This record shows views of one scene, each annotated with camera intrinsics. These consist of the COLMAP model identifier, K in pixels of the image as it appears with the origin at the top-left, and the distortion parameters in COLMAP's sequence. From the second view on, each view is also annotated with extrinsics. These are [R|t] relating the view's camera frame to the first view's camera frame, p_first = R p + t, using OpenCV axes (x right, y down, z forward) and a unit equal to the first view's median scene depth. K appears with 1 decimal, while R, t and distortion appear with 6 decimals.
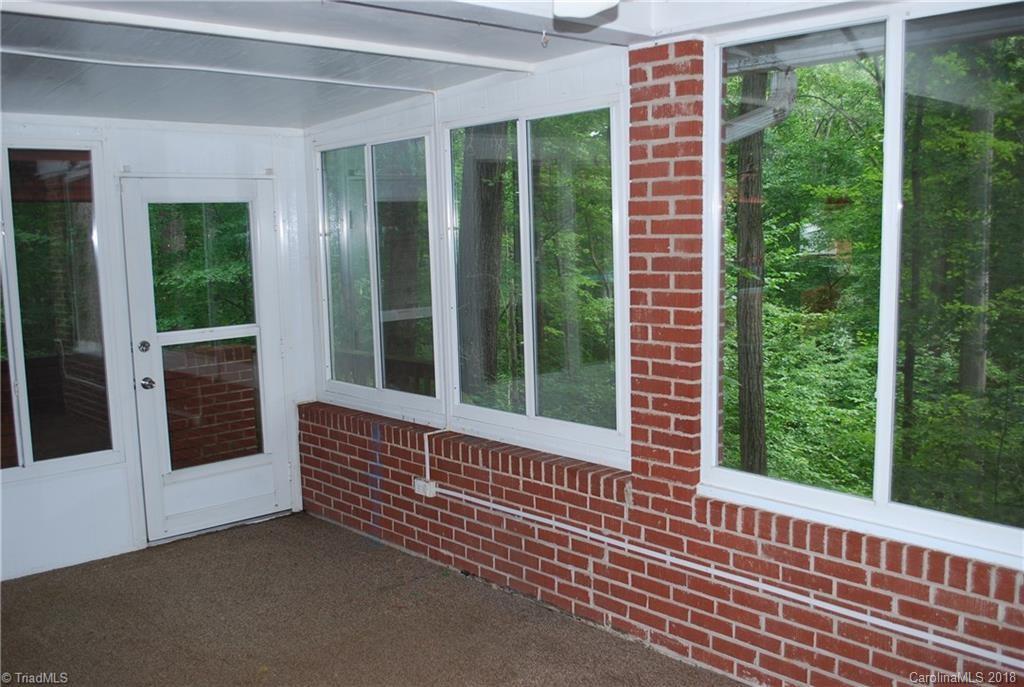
lens RADIAL K [[949.5, 0, 512.0], [0, 949.5, 343.5], [0, 0, 1]] dist [-0.071755, 0.008300]
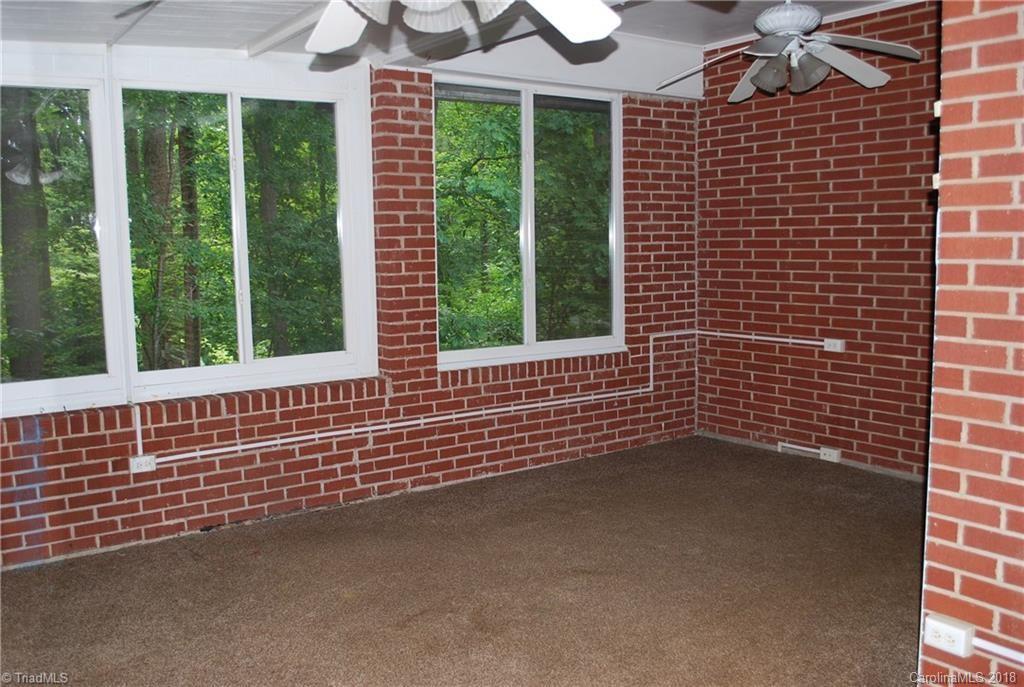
lens RADIAL K [[949.5, 0, 512.0], [0, 949.5, 343.5], [0, 0, 1]] dist [-0.071755, 0.008300]
pose [[0.118902, -0.088332, 0.988969, -1.266921], [0.135043, 0.988218, 0.072029, 0.021821], [-0.983680, 0.124989, 0.129429, 0.664311]]
